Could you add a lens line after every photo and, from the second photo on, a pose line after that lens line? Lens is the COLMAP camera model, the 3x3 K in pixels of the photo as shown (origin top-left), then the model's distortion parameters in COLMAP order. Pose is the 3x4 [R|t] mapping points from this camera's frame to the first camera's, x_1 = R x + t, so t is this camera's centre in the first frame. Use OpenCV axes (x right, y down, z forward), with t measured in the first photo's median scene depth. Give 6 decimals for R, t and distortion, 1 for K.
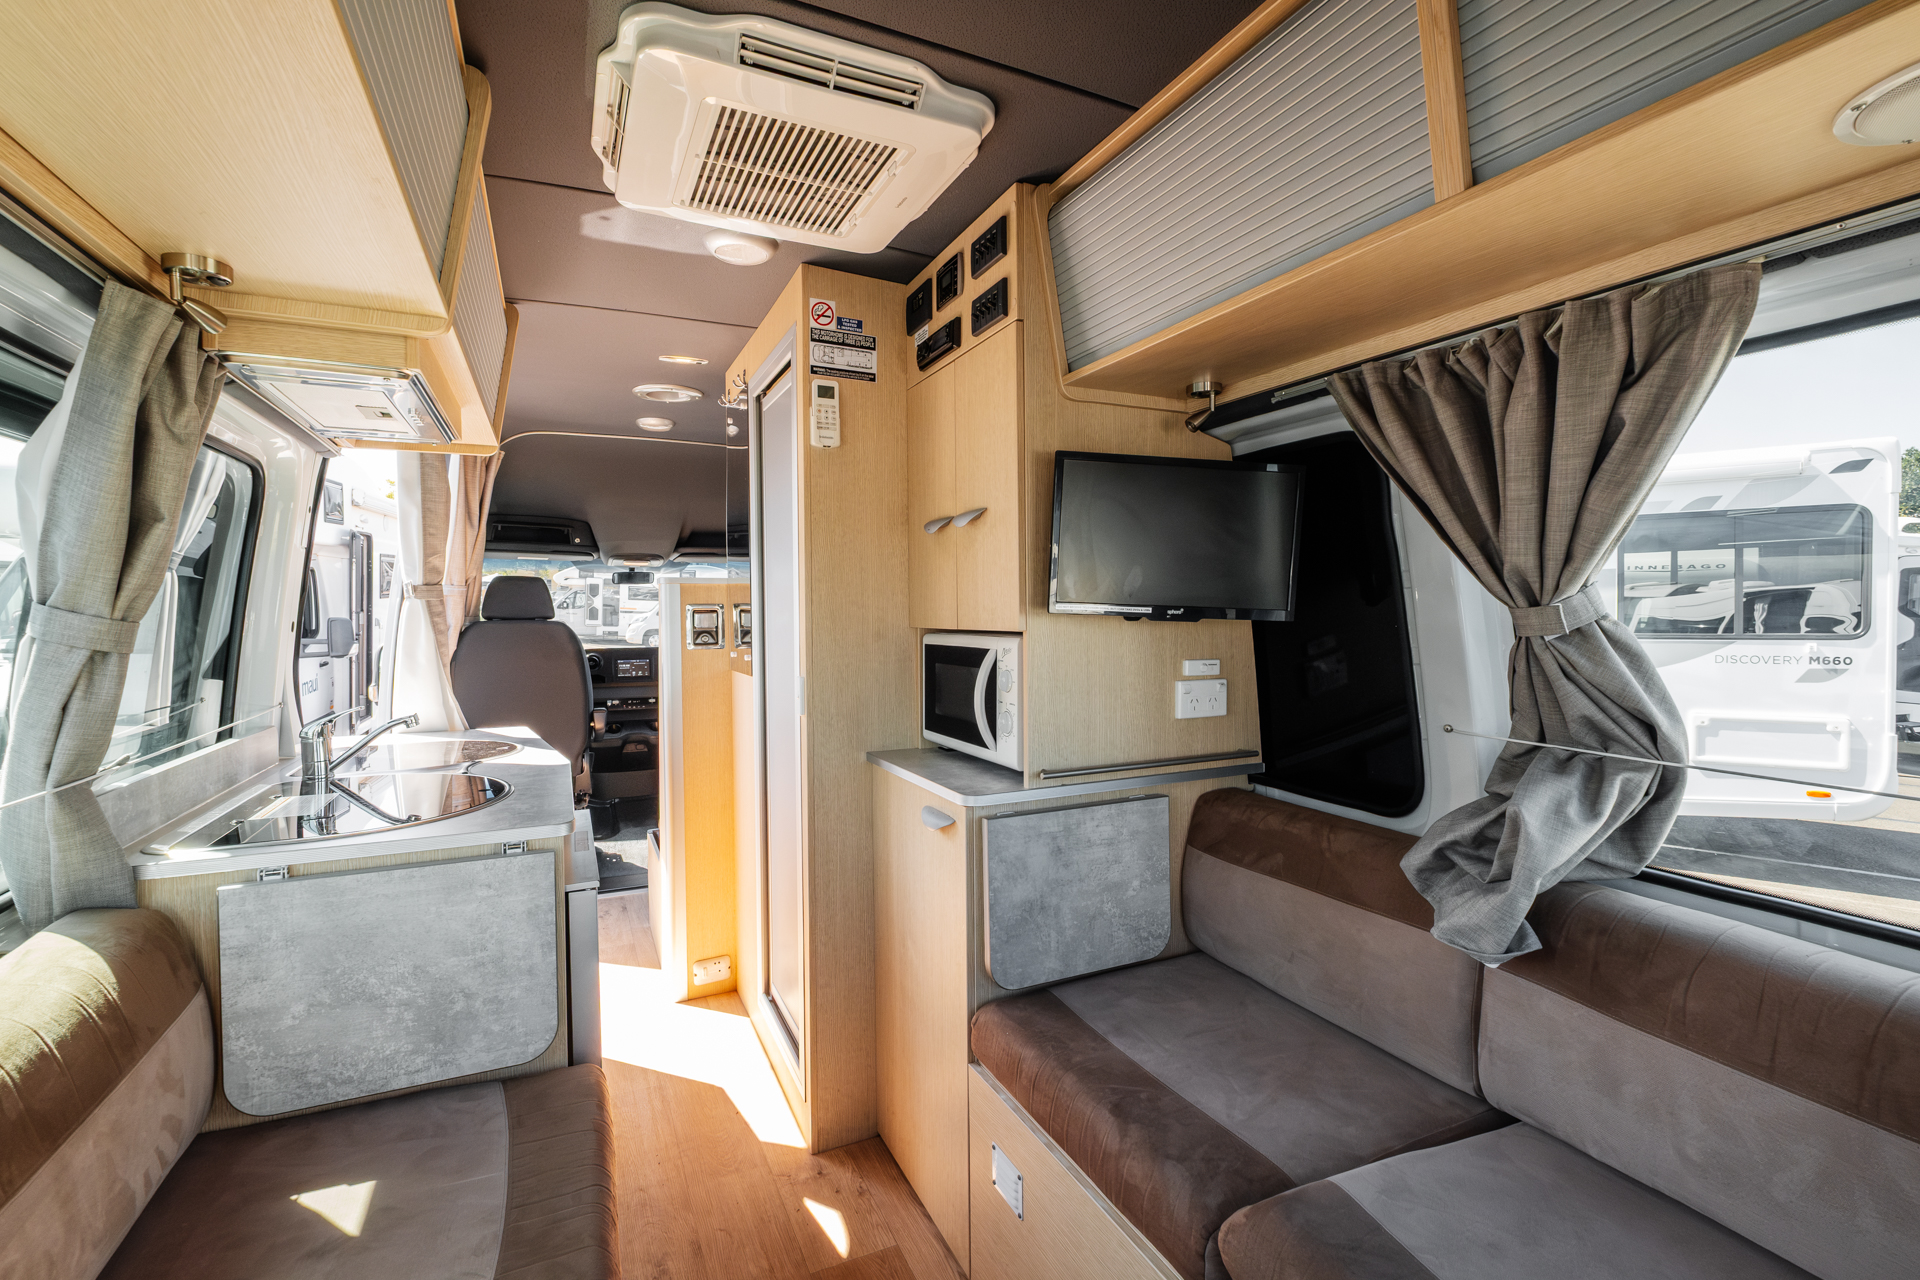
lens RADIAL K [[838.8, 0, 964.1], [0, 838.8, 635.3], [0, 0, 1]] dist [-0.003234, -0.001147]
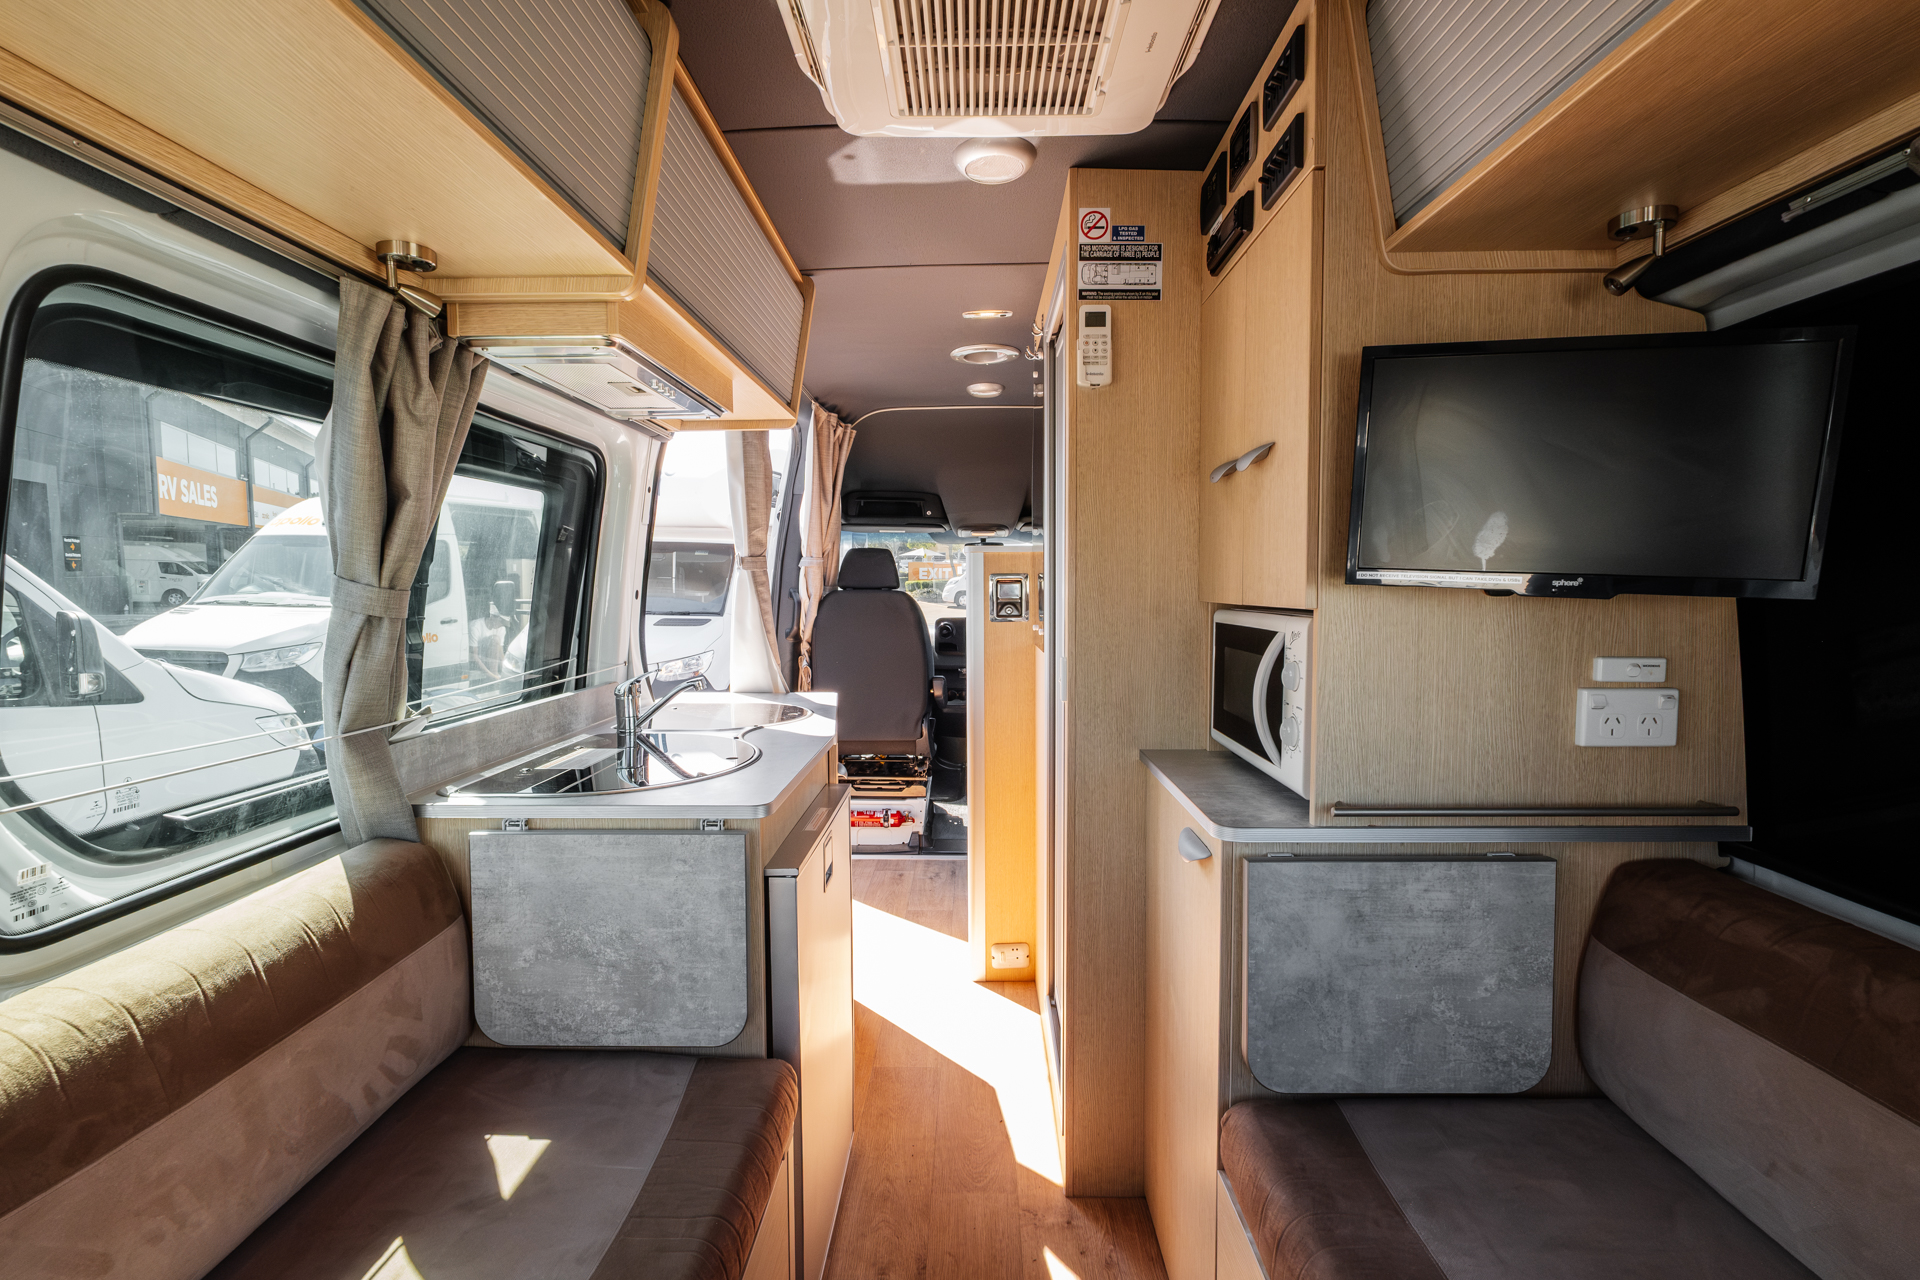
lens RADIAL K [[849.9, 0, 957.2], [0, 849.9, 638.6], [0, 0, 1]] dist [-0.001051, -0.001691]
pose [[0.895646, 0.030952, -0.443689, 0.118117], [-0.014021, 0.999045, 0.041391, -0.005633], [0.444546, -0.030851, 0.895225, 0.203153]]
